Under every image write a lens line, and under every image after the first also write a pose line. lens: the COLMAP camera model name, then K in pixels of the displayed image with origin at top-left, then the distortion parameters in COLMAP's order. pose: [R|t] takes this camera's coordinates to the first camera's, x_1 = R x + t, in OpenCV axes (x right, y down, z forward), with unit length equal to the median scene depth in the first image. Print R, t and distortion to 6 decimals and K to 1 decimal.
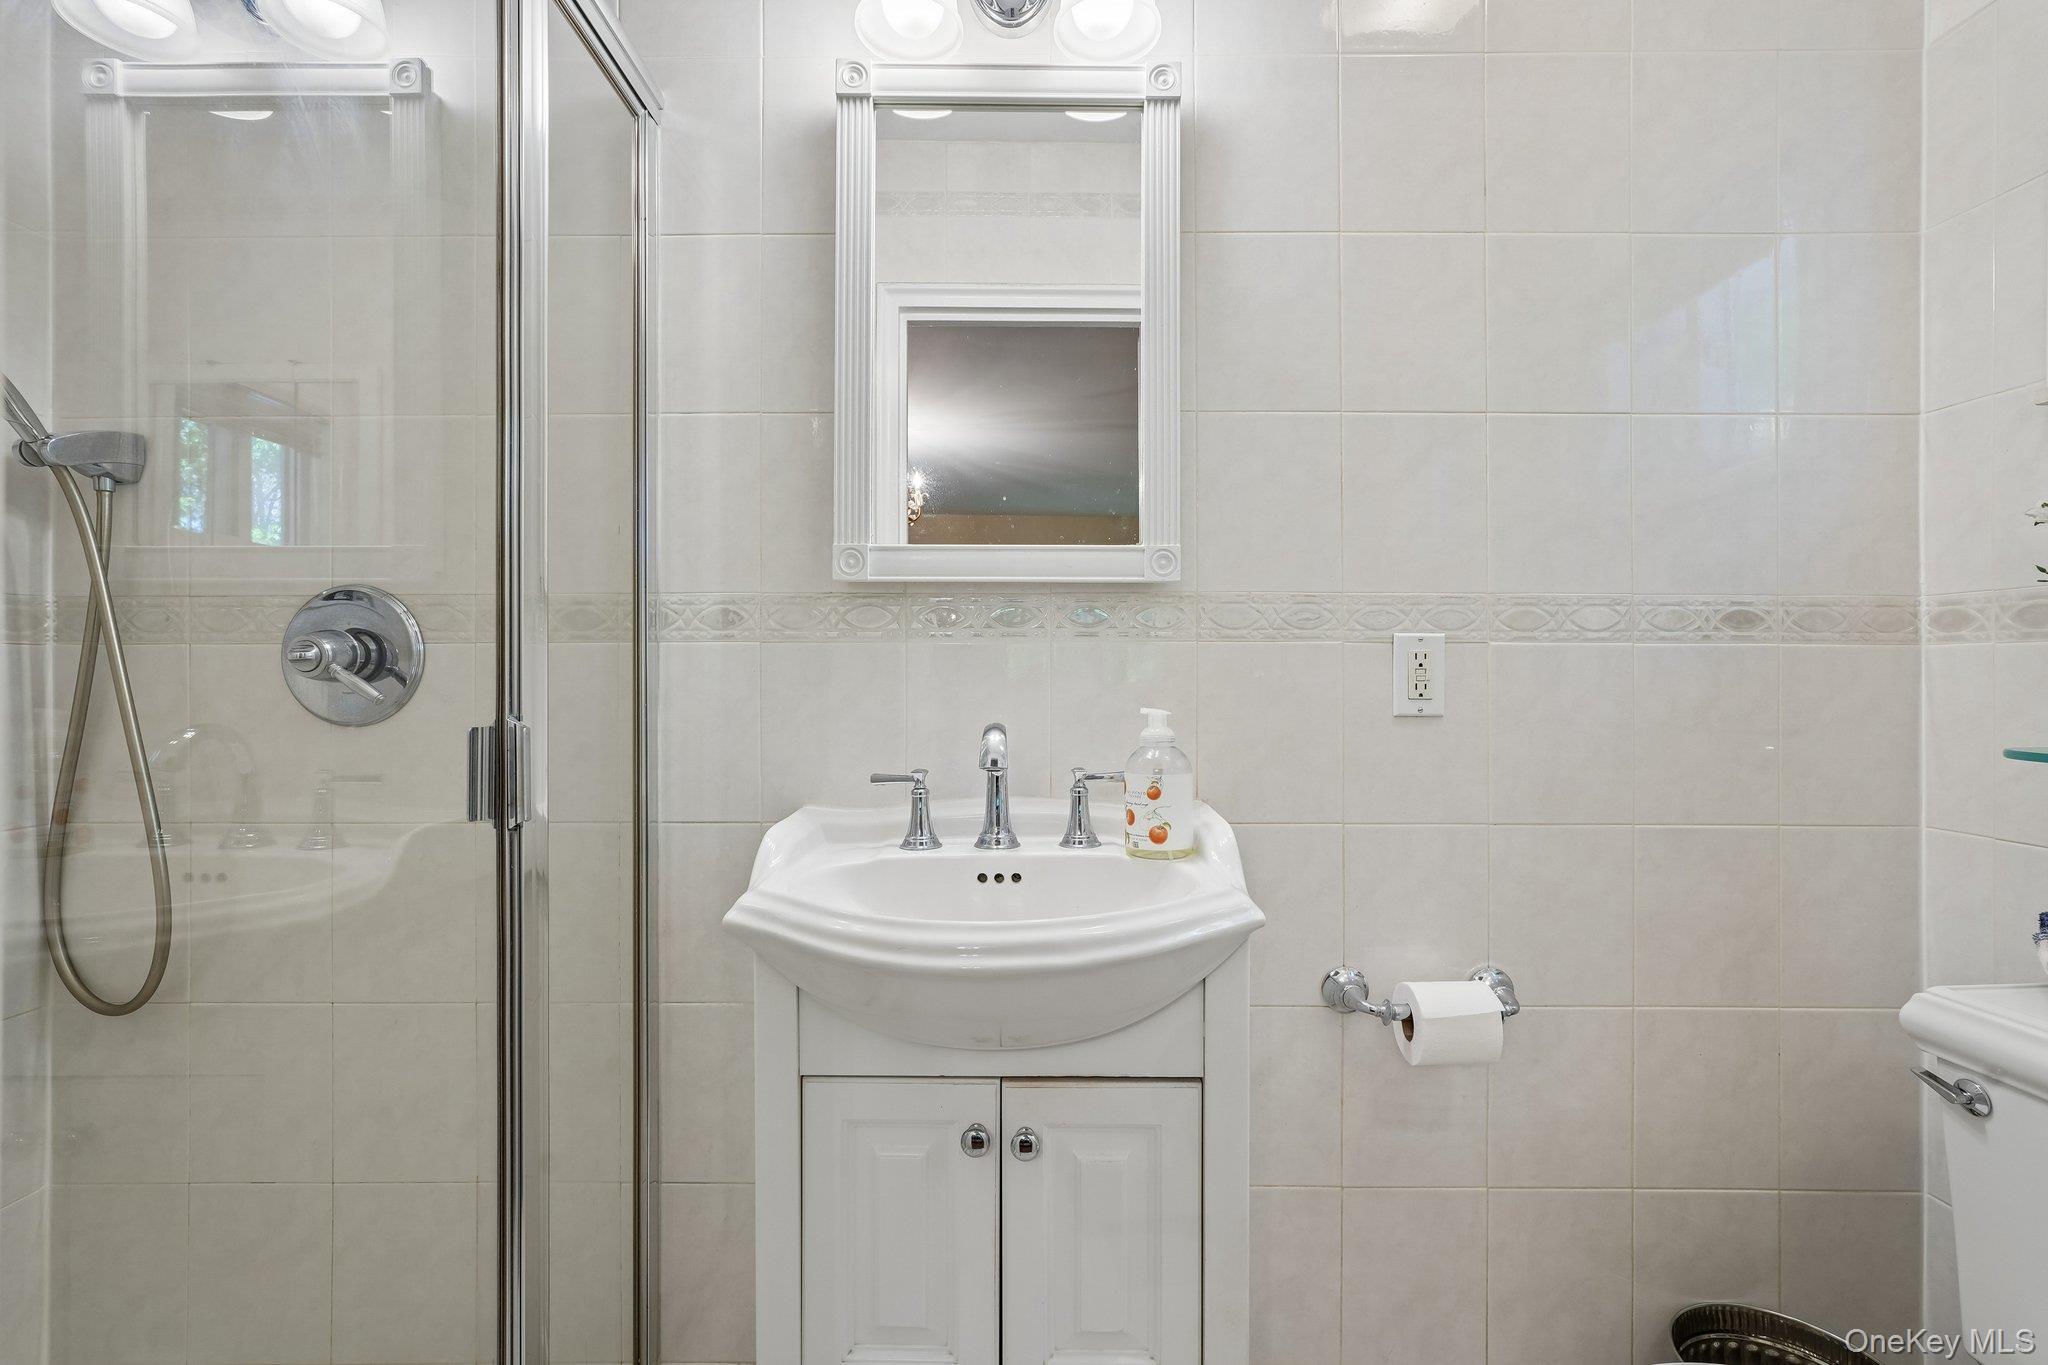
lens RADIAL K [[908.7, 0, 1020.4], [0, 908.7, 668.8], [0, 0, 1]] dist [-0.016518, 0.008770]
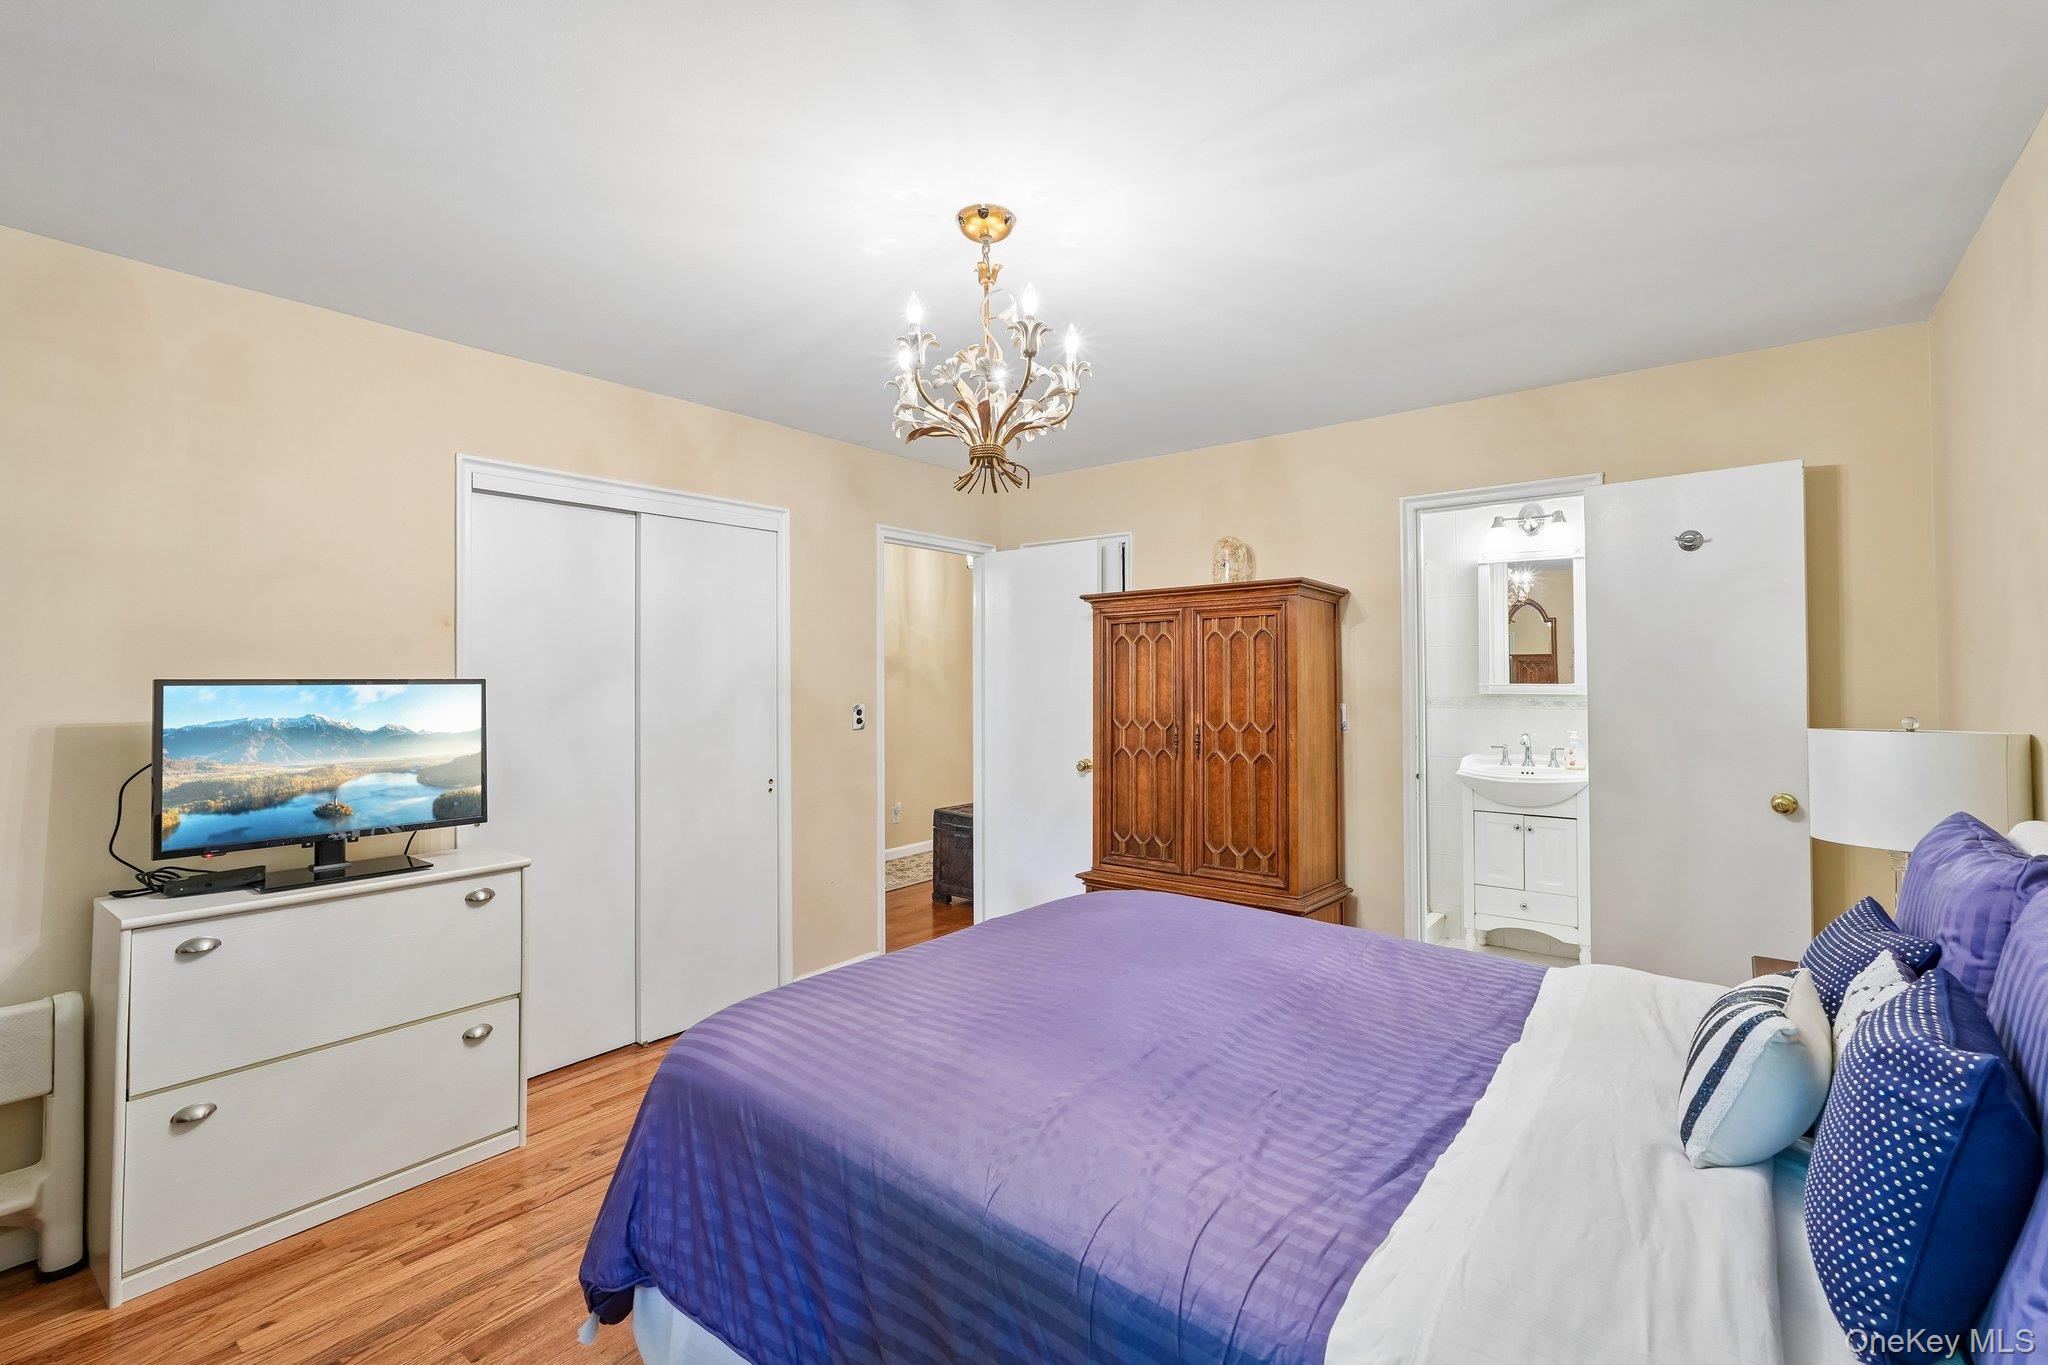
lens RADIAL K [[908.1, 0, 1018.9], [0, 908.1, 660.4], [0, 0, 1]] dist [-0.017374, 0.008557]
pose [[0.787005, -0.013783, -0.616793, 0.623578], [0.005655, 0.999870, -0.015128, -0.196277], [0.616921, 0.008417, 0.786980, -3.226057]]
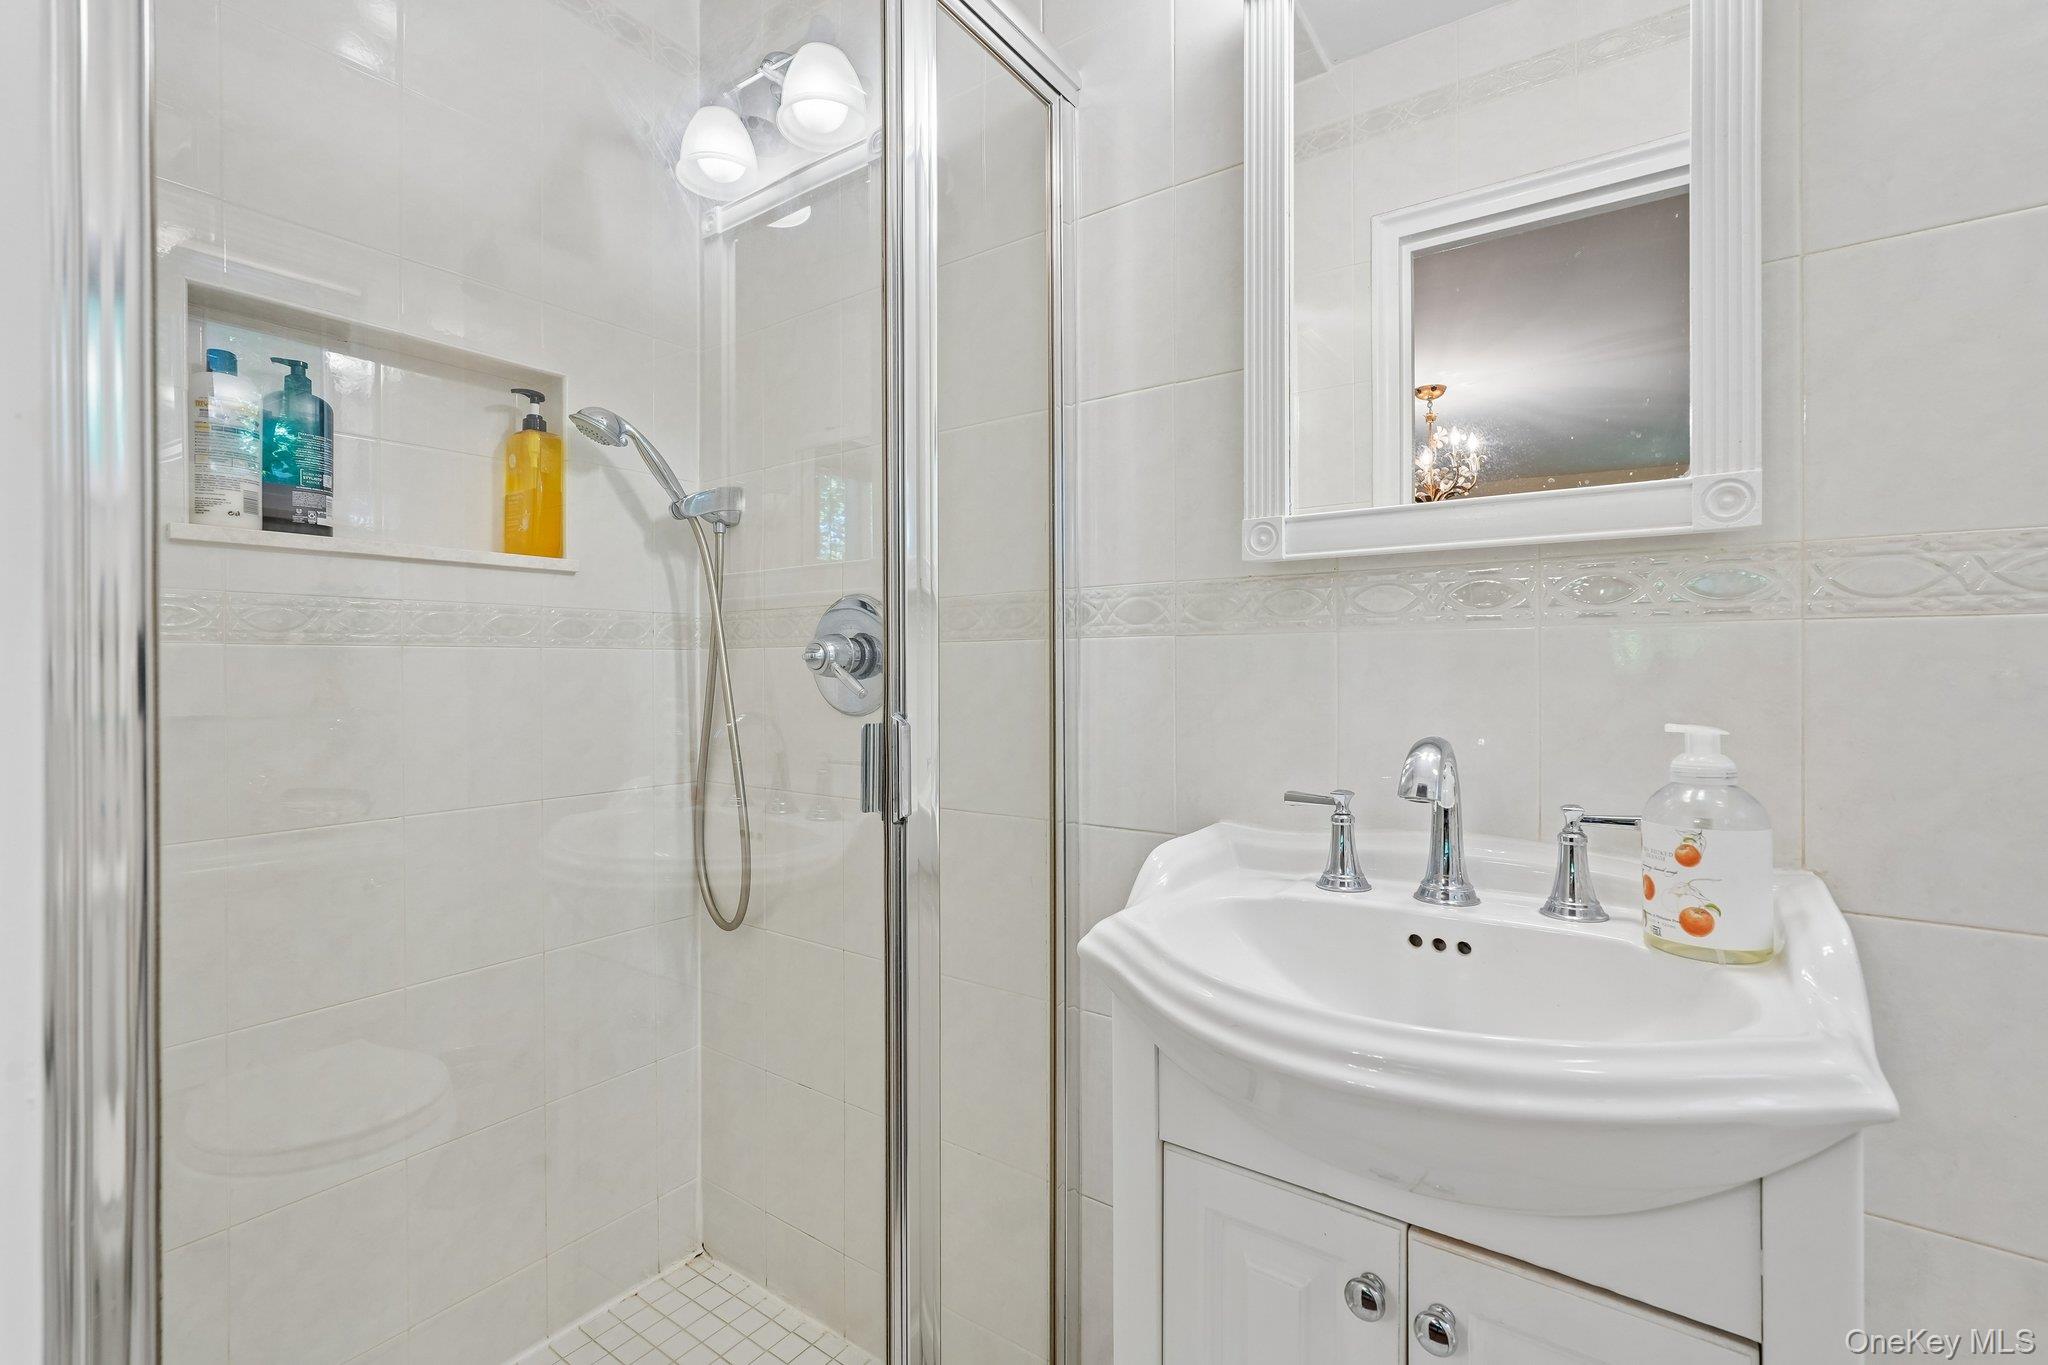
lens RADIAL K [[908.1, 0, 1018.9], [0, 908.1, 660.4], [0, 0, 1]] dist [-0.017374, 0.008557]
pose [[0.812344, -0.007250, -0.583134, 0.124603], [0.006836, 0.999972, -0.002909, -0.003405], [0.583139, -0.001623, 0.812371, 0.185185]]
